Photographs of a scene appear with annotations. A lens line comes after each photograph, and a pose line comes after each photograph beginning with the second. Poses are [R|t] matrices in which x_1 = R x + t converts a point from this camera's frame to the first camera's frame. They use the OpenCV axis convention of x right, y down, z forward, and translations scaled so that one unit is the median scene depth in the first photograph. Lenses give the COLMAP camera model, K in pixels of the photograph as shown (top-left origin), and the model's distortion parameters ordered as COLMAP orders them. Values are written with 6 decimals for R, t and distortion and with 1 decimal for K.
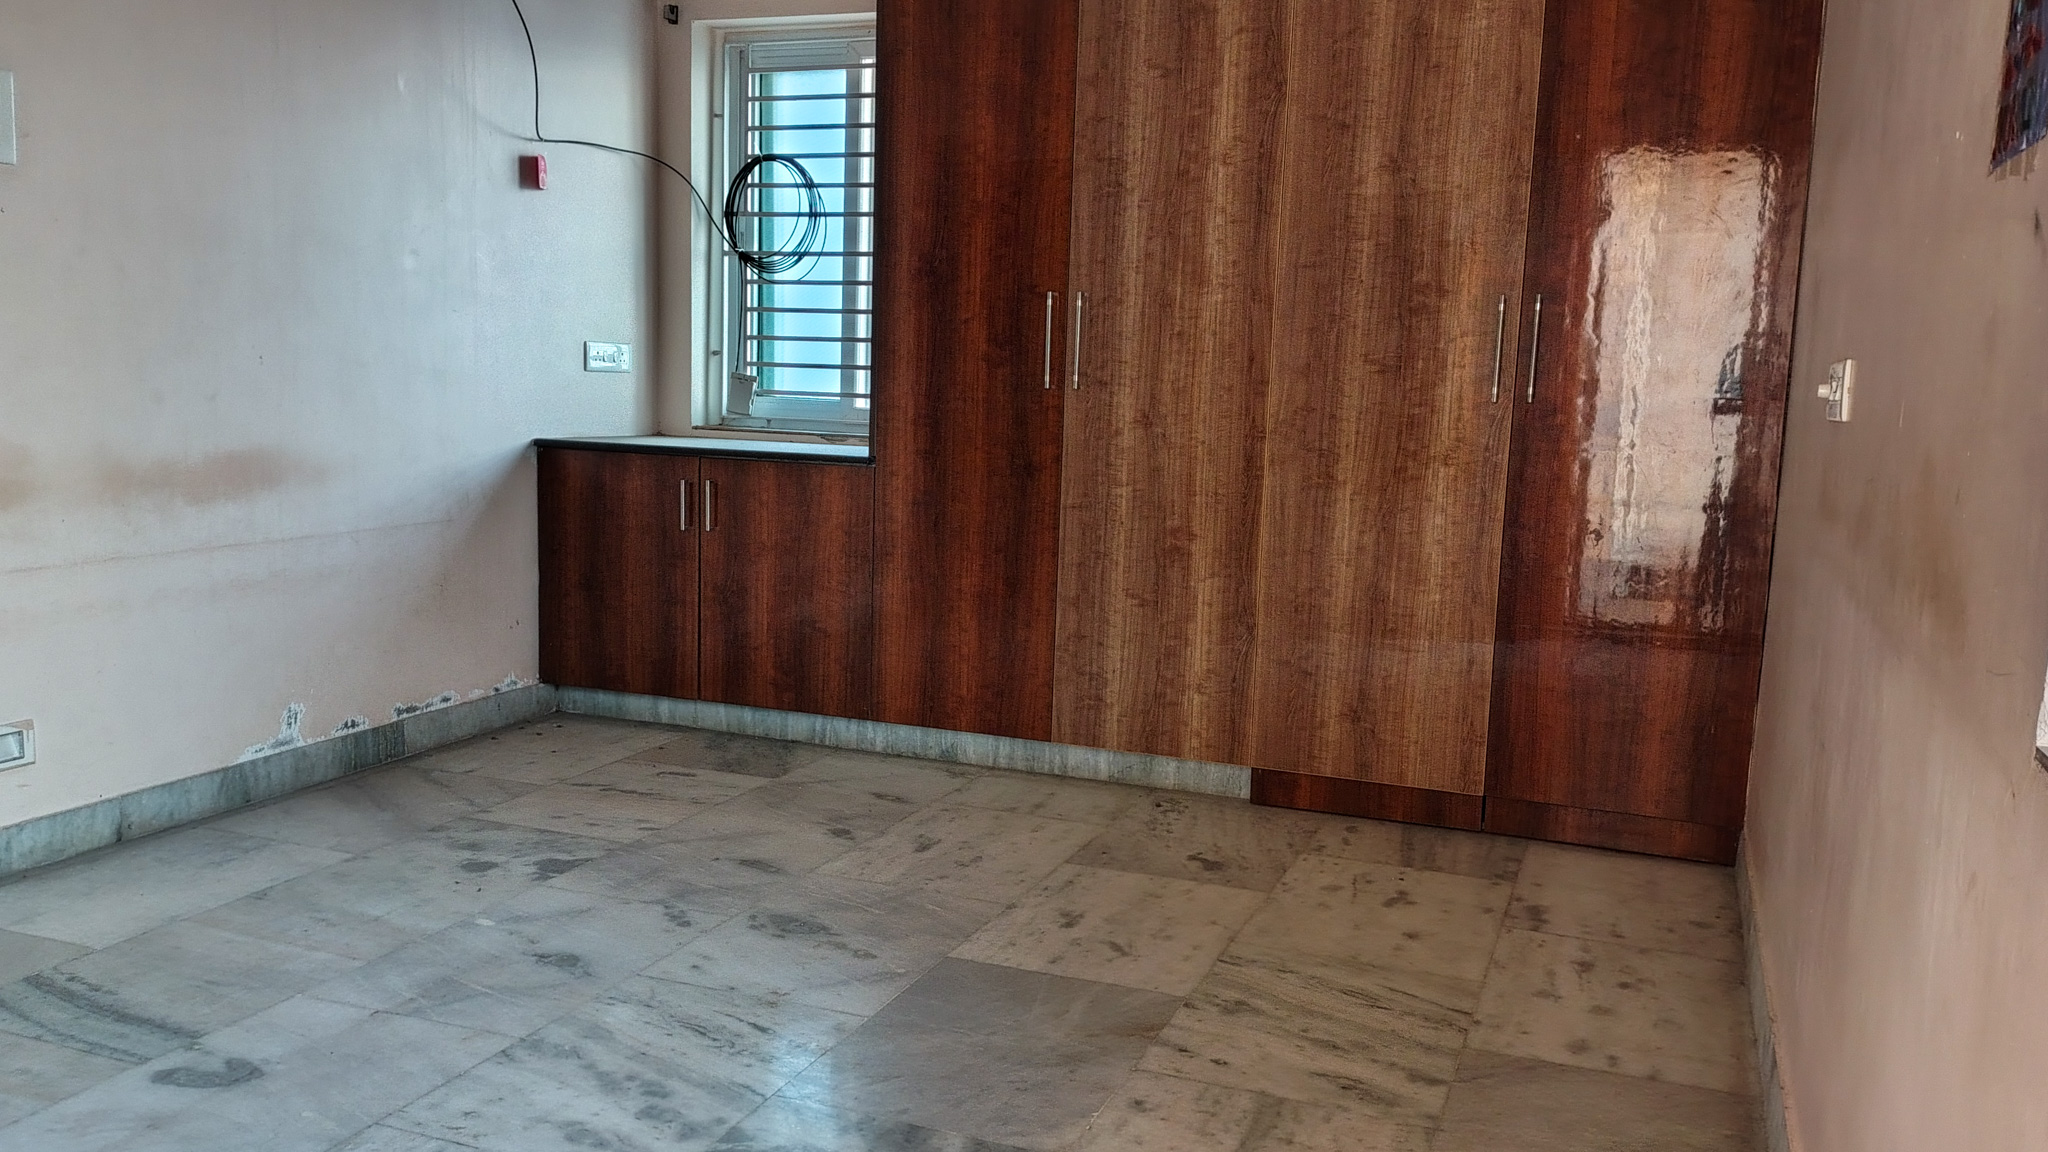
lens RADIAL K [[1608.1, 0, 1024.0], [0, 1608.1, 576.0], [0, 0, 1]] dist [0.102531, -0.166633]
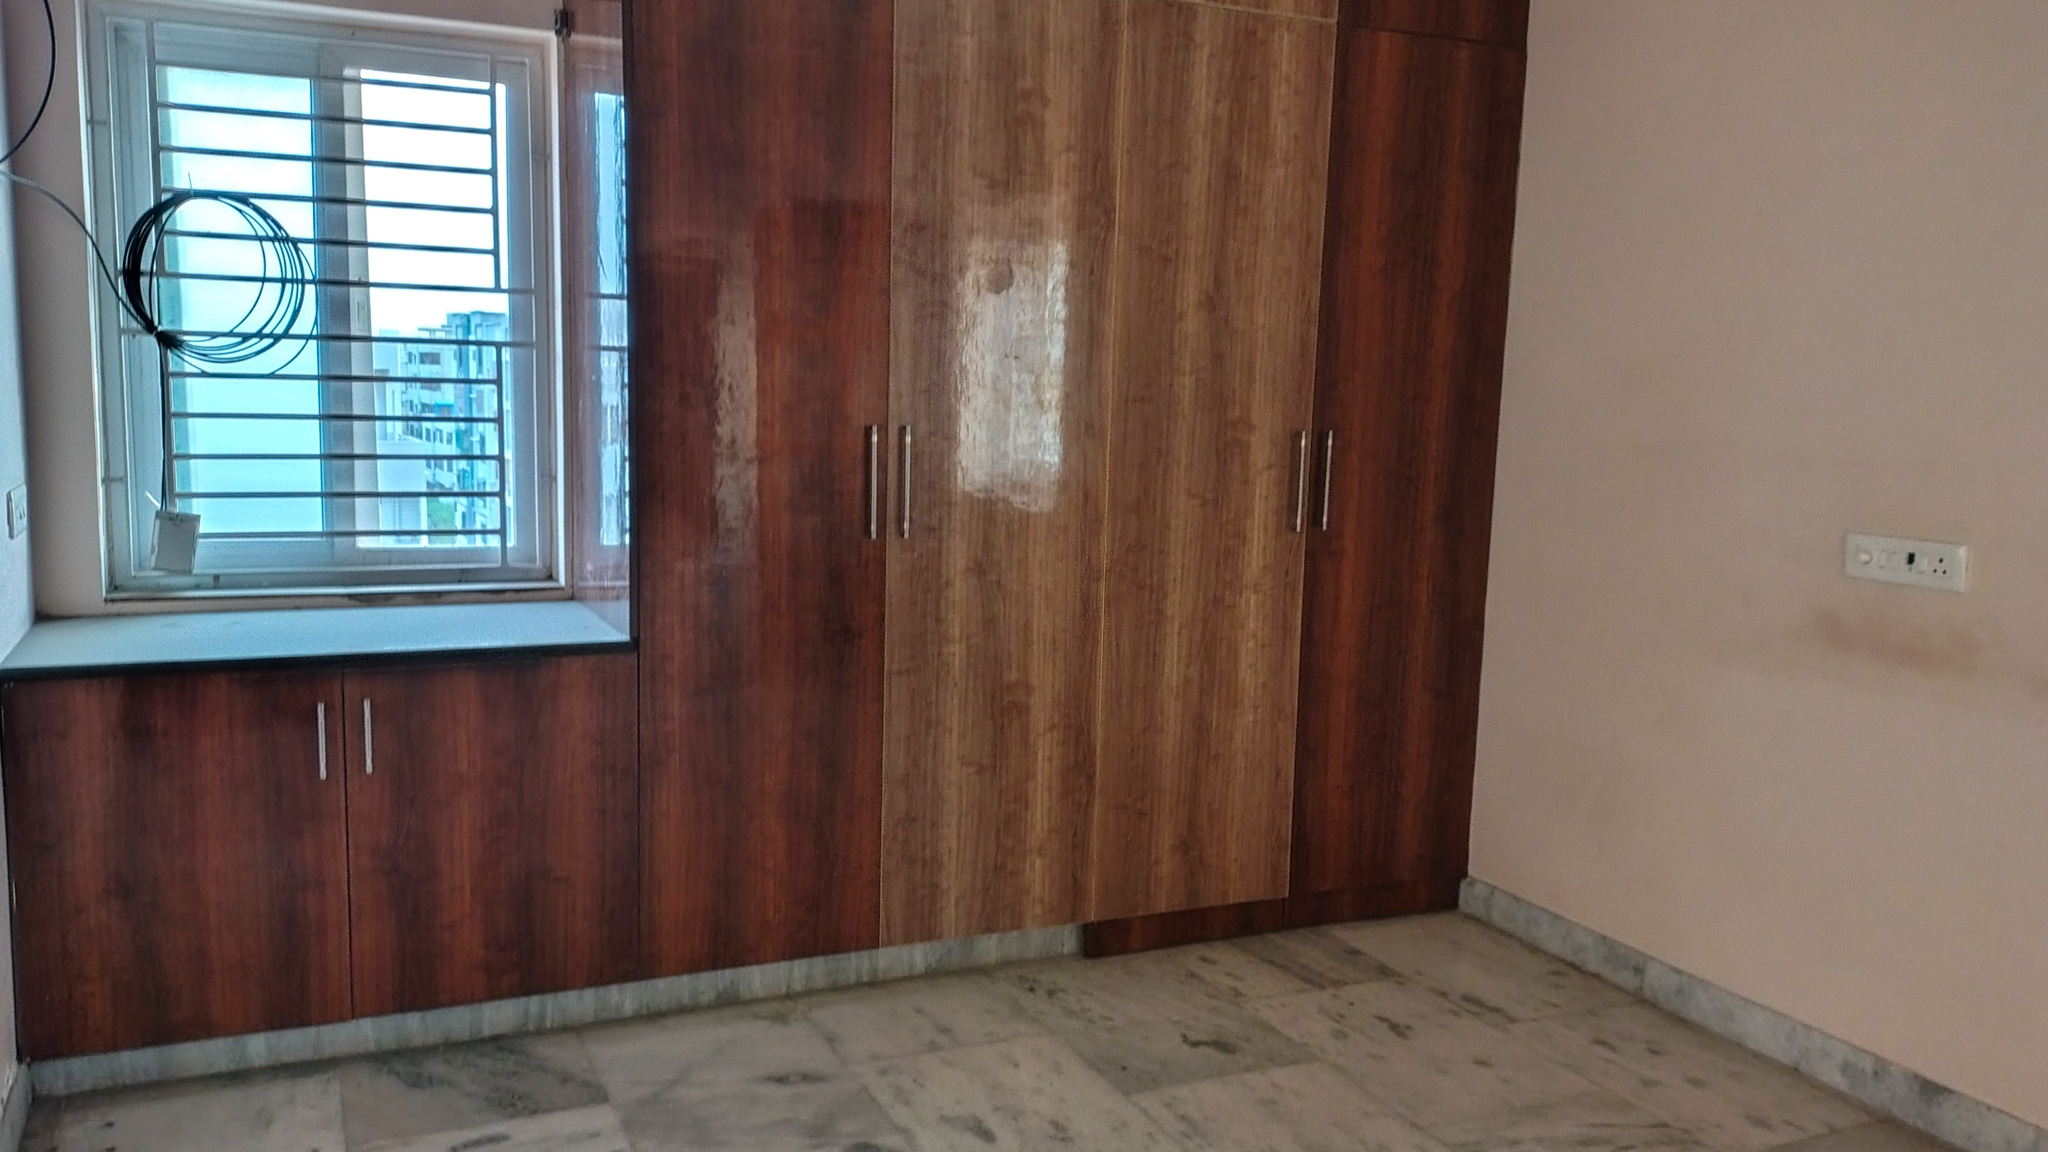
lens RADIAL K [[1608.1, 0, 1024.0], [0, 1608.1, 576.0], [0, 0, 1]] dist [0.102531, -0.166633]
pose [[0.690758, -0.101348, 0.715948, -0.549590], [0.082711, 0.994704, 0.061007, -0.145715], [-0.718340, 0.017076, 0.695483, 0.366041]]
